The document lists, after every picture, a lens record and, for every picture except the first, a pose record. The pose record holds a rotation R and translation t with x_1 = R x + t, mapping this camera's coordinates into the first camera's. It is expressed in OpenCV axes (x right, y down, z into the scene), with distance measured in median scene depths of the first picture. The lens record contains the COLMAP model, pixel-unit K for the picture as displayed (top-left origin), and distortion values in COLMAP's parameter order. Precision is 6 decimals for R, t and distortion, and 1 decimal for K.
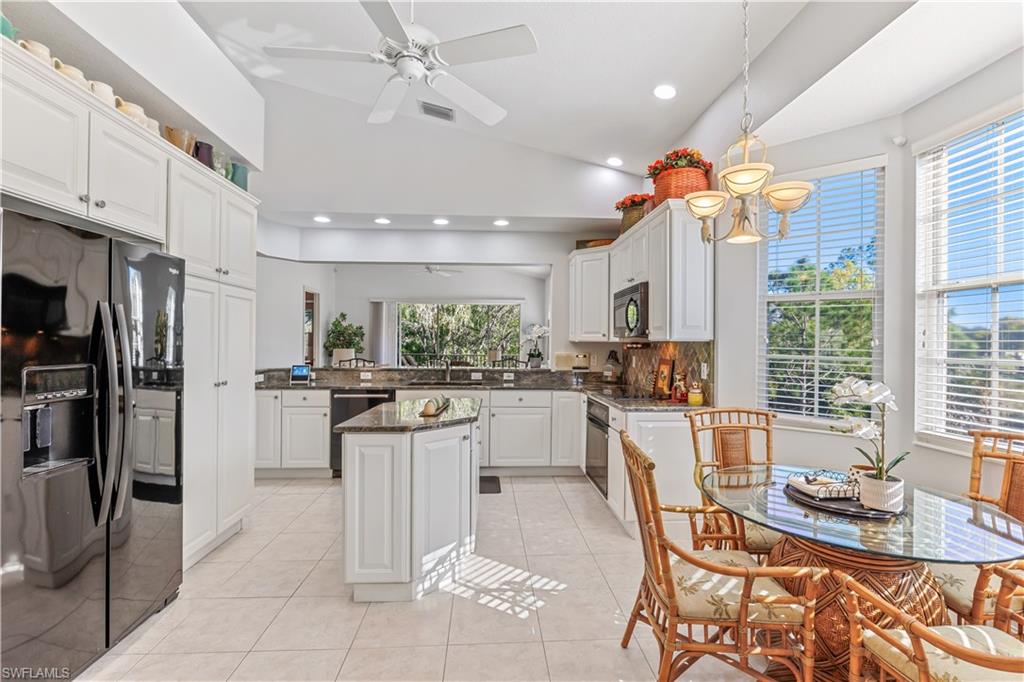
lens RADIAL K [[454.1, 0, 514.0], [0, 454.1, 344.9], [0, 0, 1]] dist [-0.009086, 0.001189]
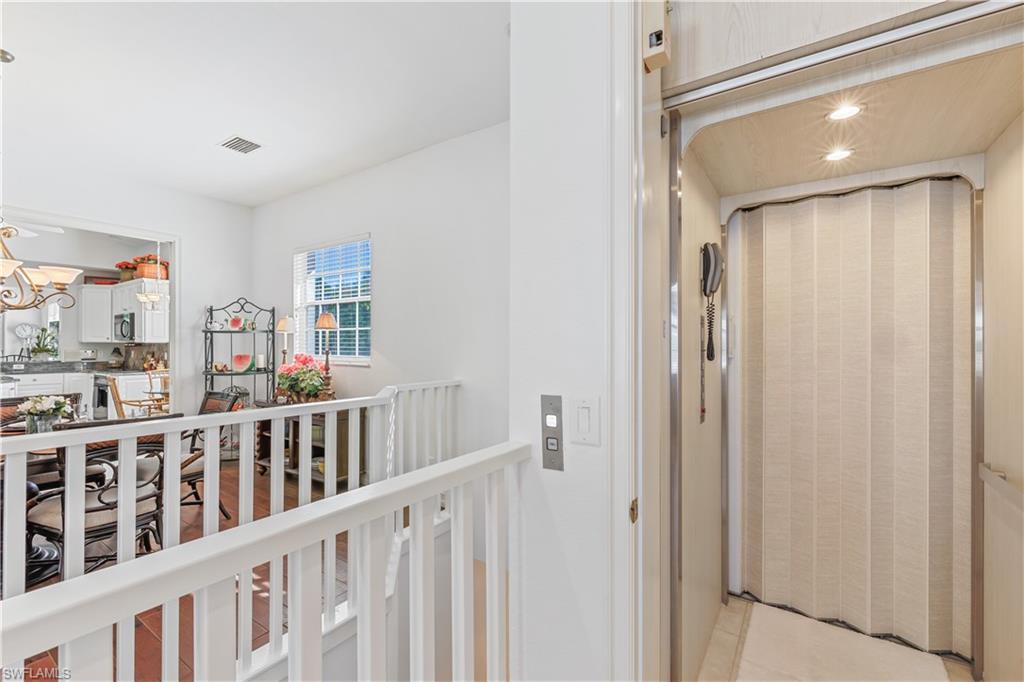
lens RADIAL K [[434.8, 0, 517.7], [0, 434.8, 343.6], [0, 0, 1]] dist [-0.002038, -0.000132]
pose [[0.604811, -0.001464, 0.796367, -0.234391], [-0.000007, 0.999998, 0.001843, -0.007920], [-0.796369, -0.001120, 0.604810, -1.692387]]
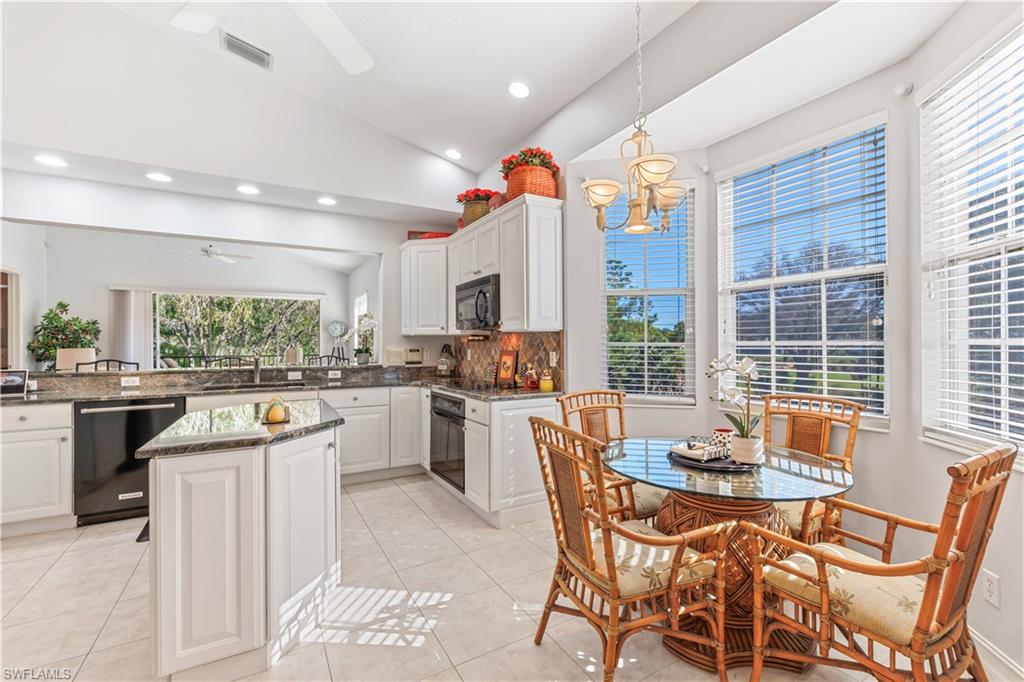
lens RADIAL K [[434.8, 0, 510.3], [0, 434.8, 343.2], [0, 0, 1]] dist [-0.002038, -0.000132]
pose [[0.894832, -0.009070, 0.446310, -0.133154], [0.010961, 0.999939, -0.001656, 0.020871], [-0.446268, 0.006374, 0.894877, 0.124969]]
